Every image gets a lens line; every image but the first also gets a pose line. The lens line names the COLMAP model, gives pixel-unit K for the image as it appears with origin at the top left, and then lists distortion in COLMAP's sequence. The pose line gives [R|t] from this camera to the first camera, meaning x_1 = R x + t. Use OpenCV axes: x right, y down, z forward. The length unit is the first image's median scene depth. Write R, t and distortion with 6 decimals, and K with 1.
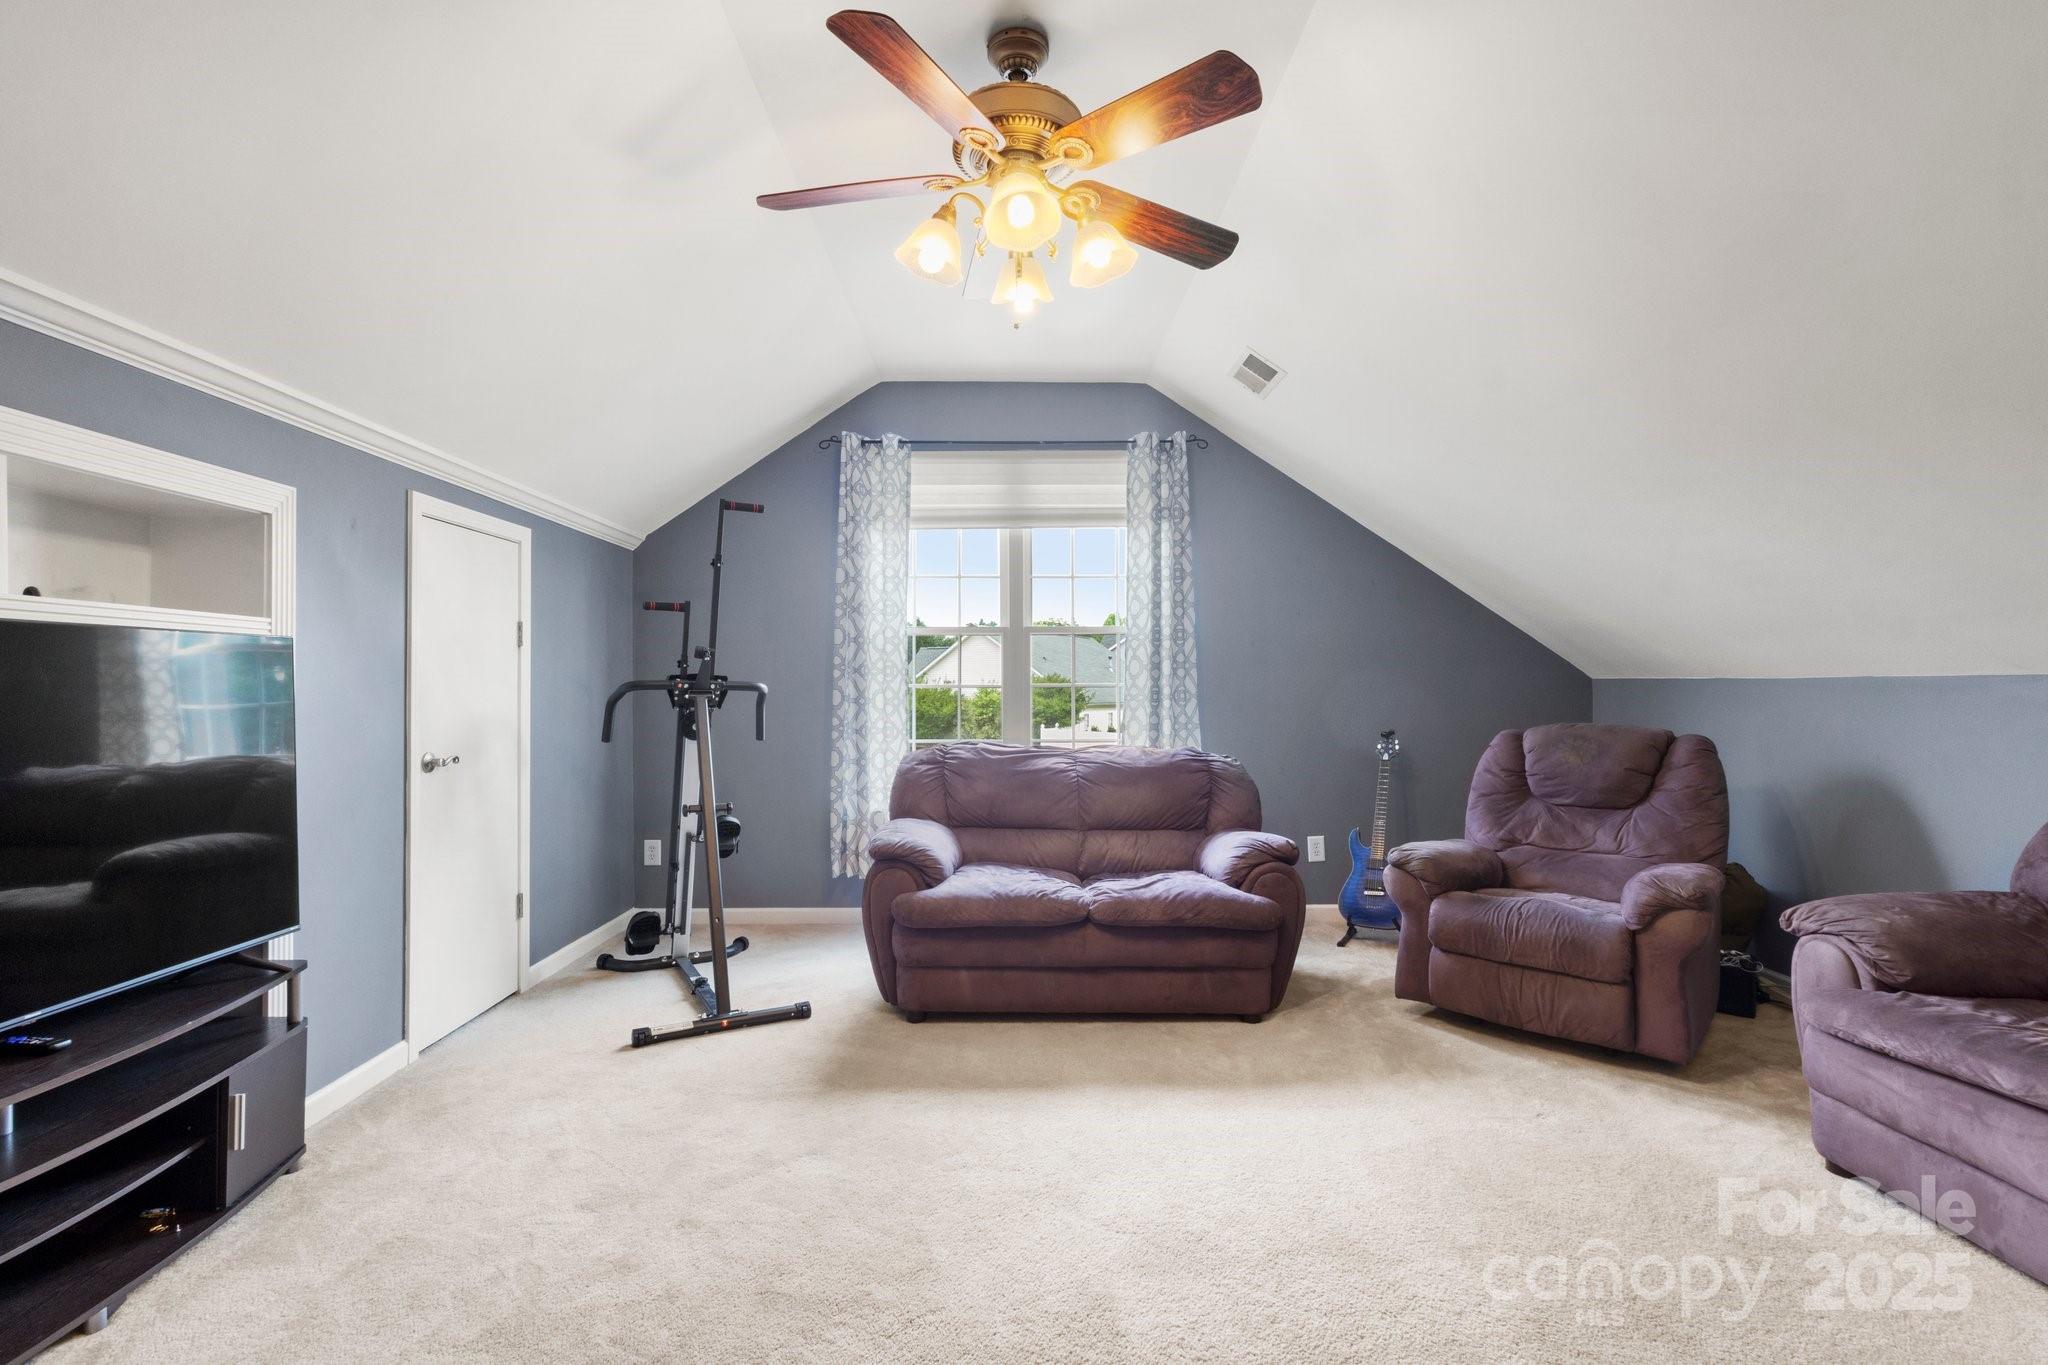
lens RADIAL K [[944.0, 0, 1016.7], [0, 944.0, 684.6], [0, 0, 1]] dist [0.004188, 0.000997]
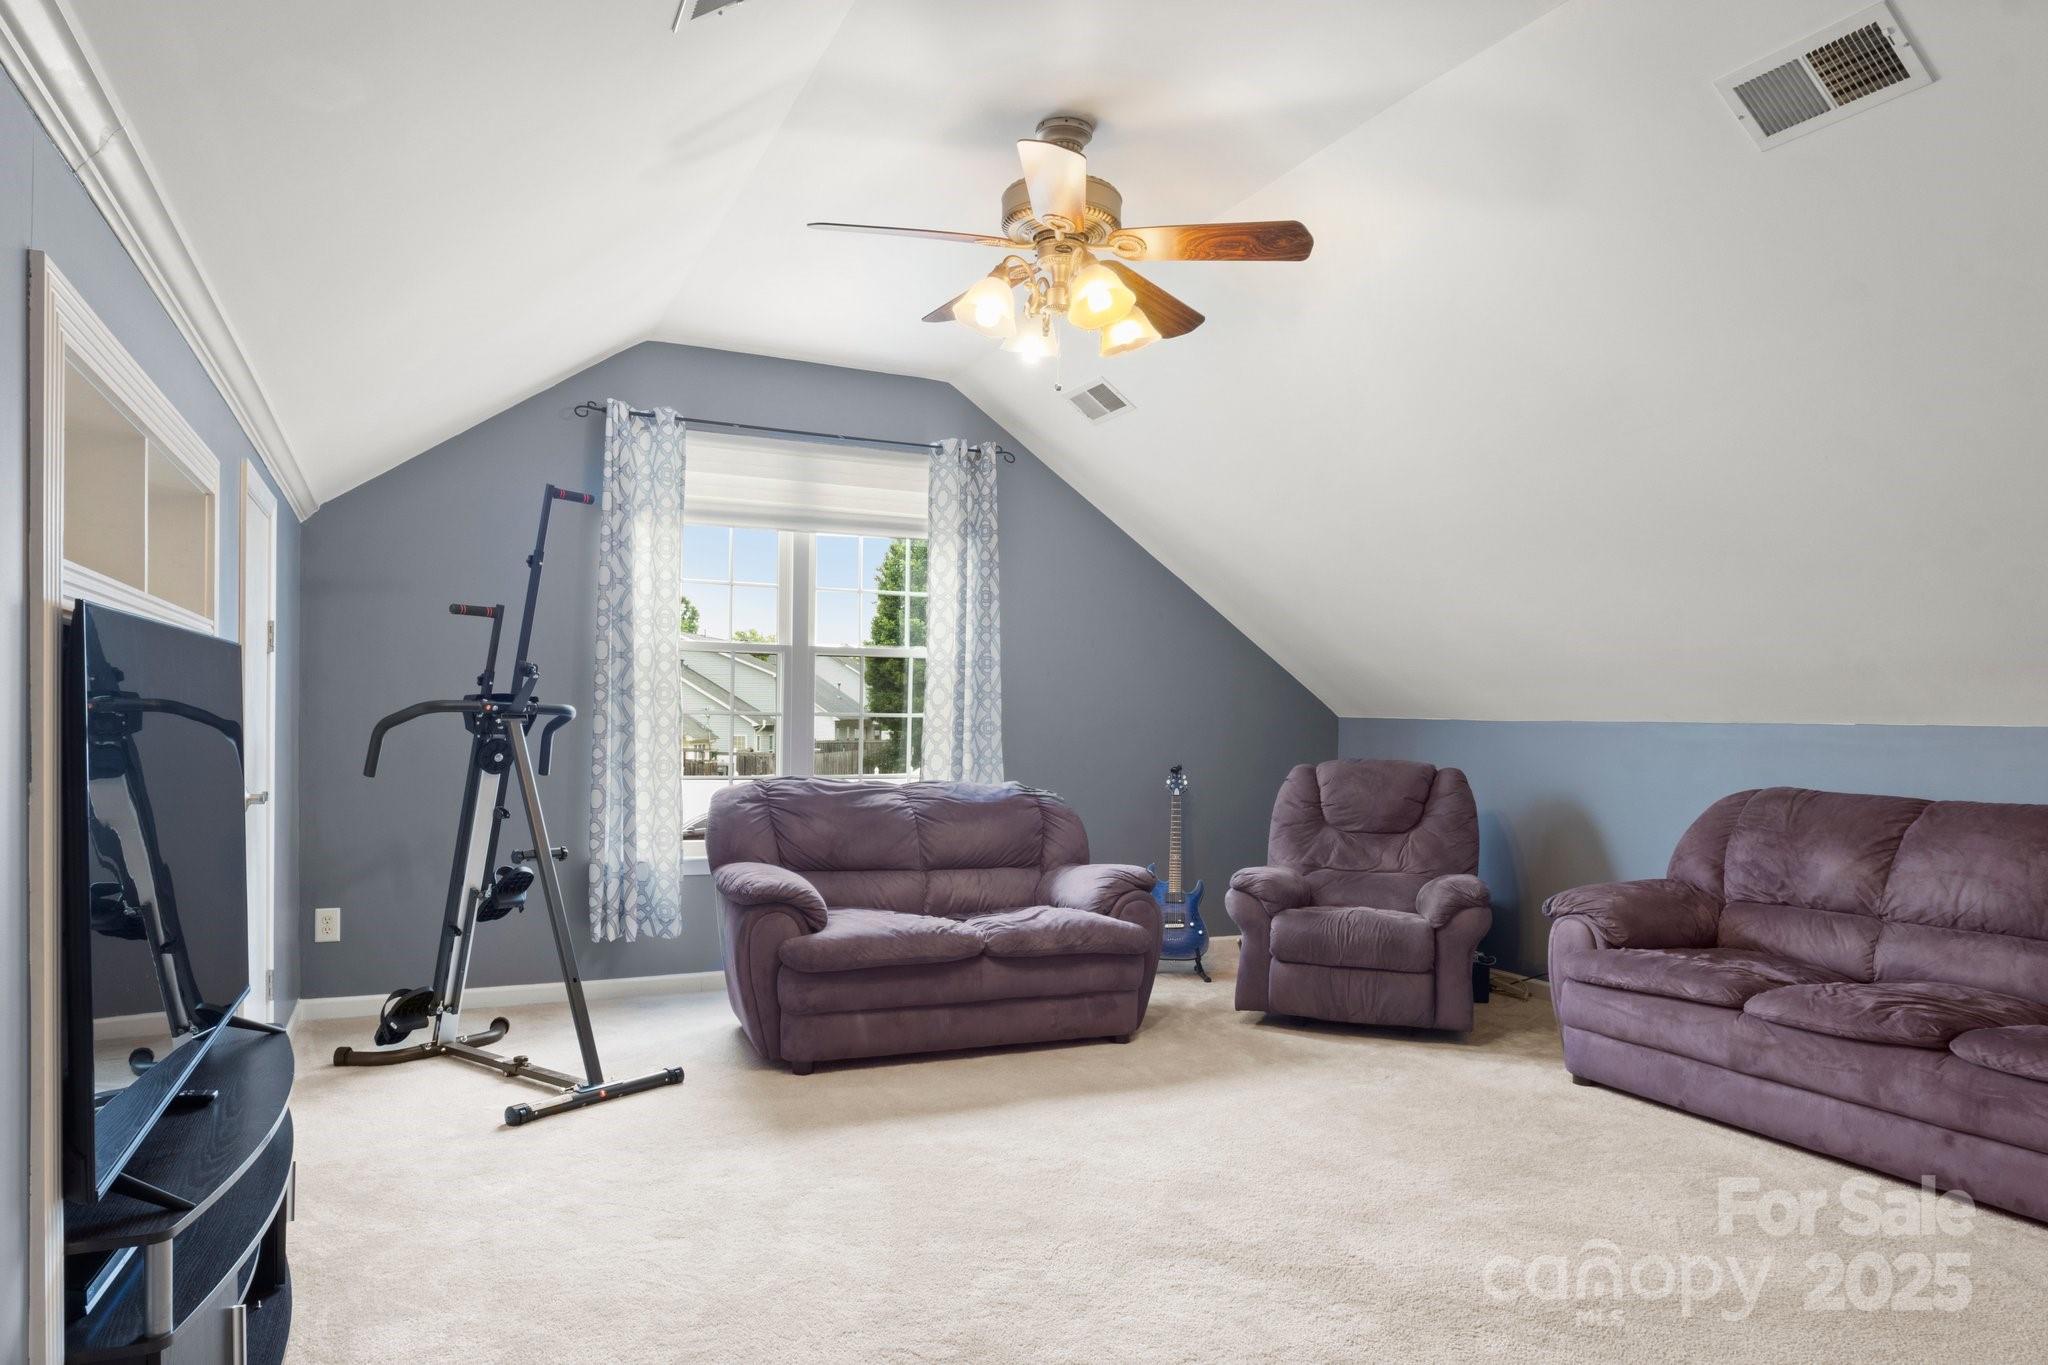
lens RADIAL K [[1282.0, 0, 1020.8], [0, 1282.0, 754.9], [0, 0, 1]] dist [-0.005117, -0.000863]
pose [[0.911778, 0.006018, 0.410639, -0.398981], [-0.019692, 0.999383, 0.029076, 0.000900], [-0.410211, -0.034597, 0.911334, -0.211441]]
